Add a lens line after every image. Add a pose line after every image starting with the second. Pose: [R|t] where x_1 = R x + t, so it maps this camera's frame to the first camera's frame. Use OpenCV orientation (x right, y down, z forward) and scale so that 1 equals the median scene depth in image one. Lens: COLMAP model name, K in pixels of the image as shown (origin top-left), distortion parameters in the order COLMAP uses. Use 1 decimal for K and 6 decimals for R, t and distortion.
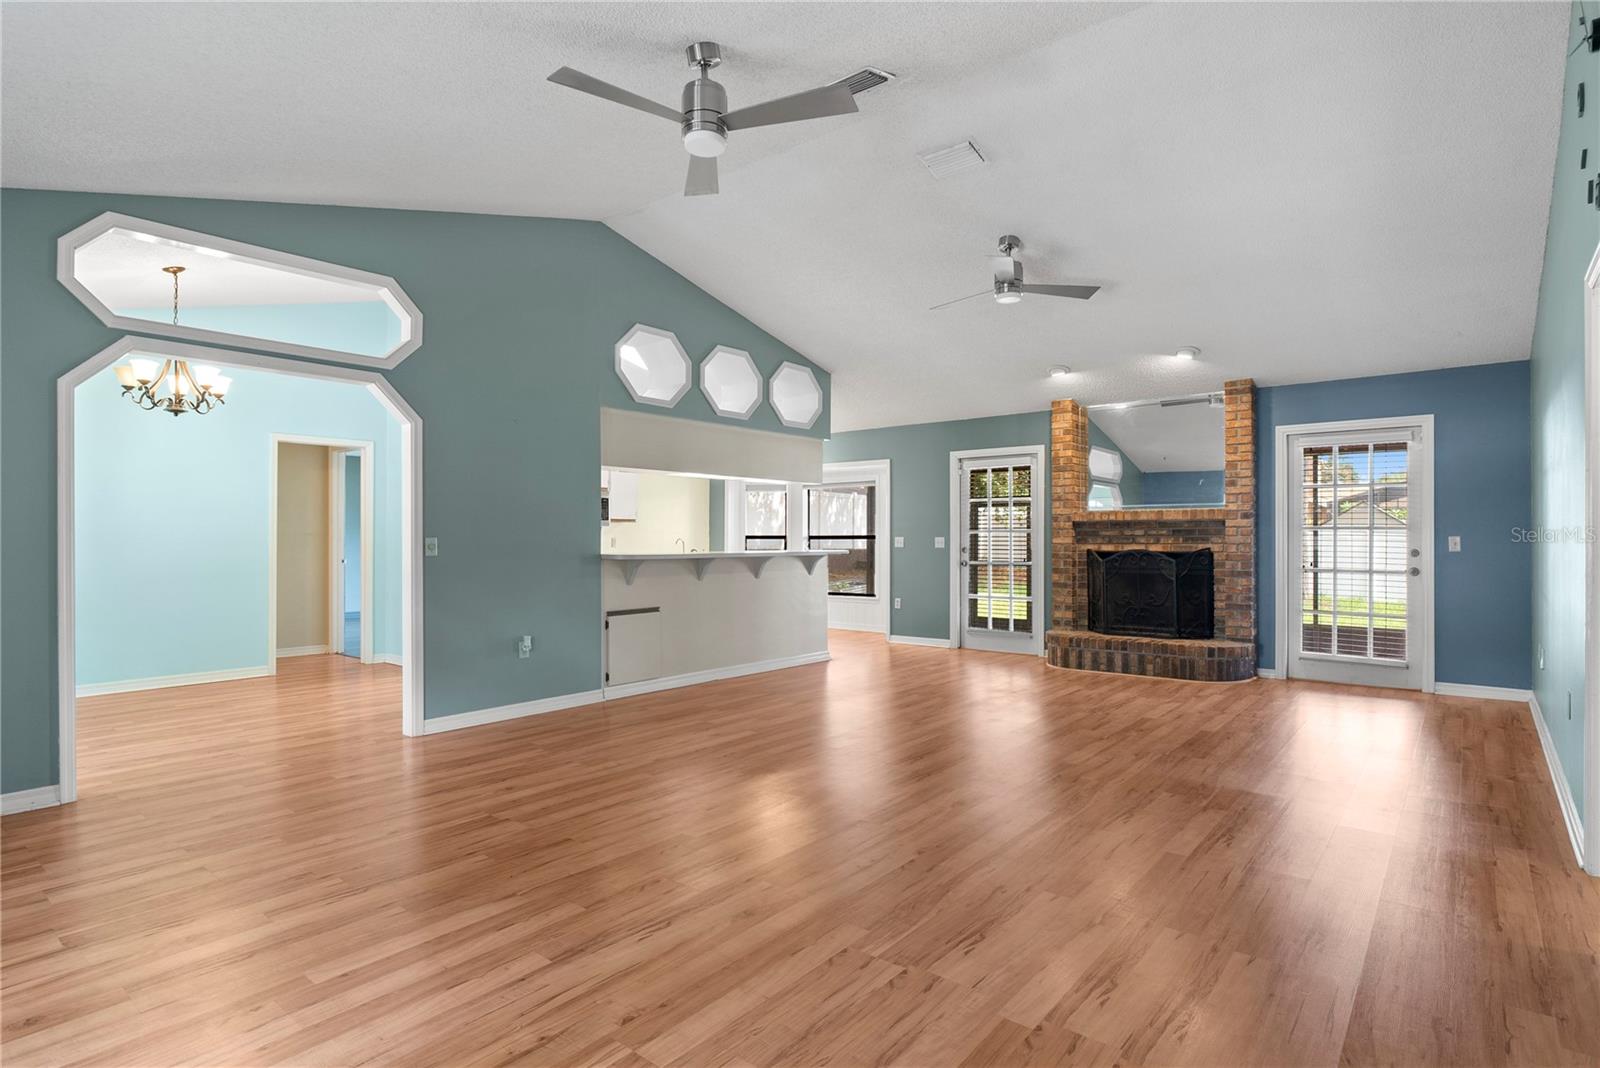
lens RADIAL K [[822.9, 0, 794.1], [0, 822.9, 535.2], [0, 0, 1]] dist [-0.010391, 0.004822]
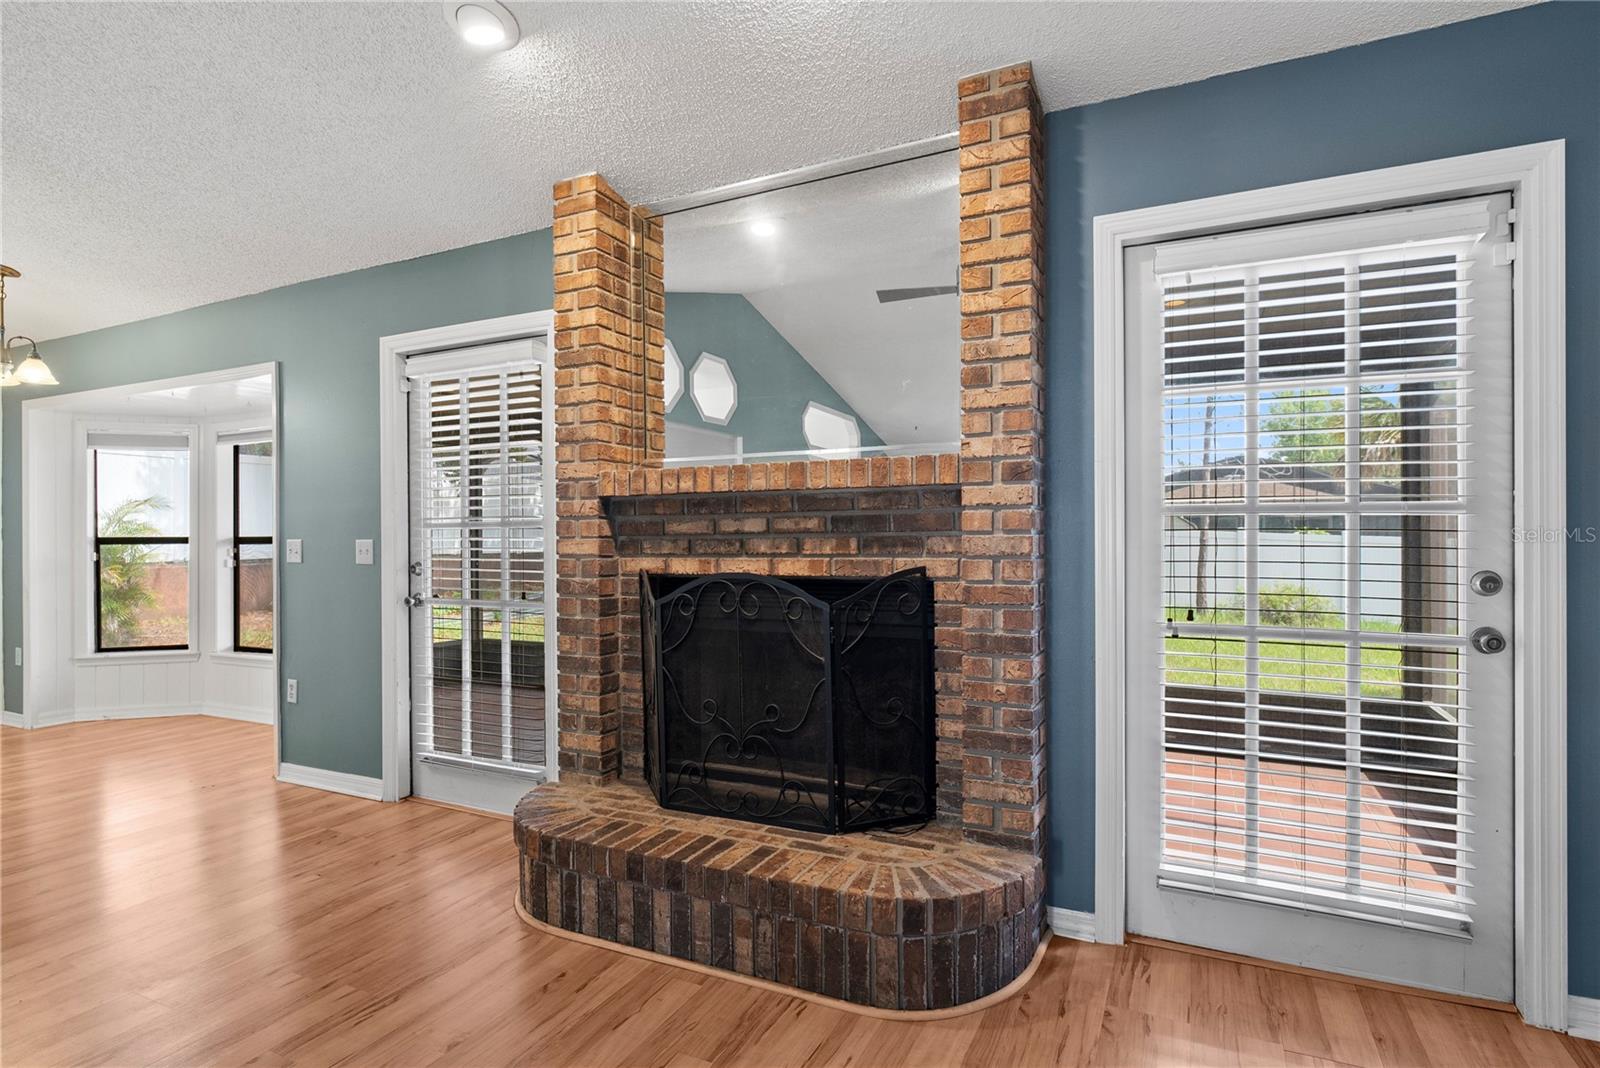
lens RADIAL K [[822.9, 0, 801.7], [0, 822.9, 536.5], [0, 0, 1]] dist [-0.010391, 0.004822]
pose [[0.970118, -0.006432, 0.242547, 0.372339], [0.005418, 0.999974, 0.004846, 0.000230], [-0.242572, -0.003387, 0.970128, 0.674615]]
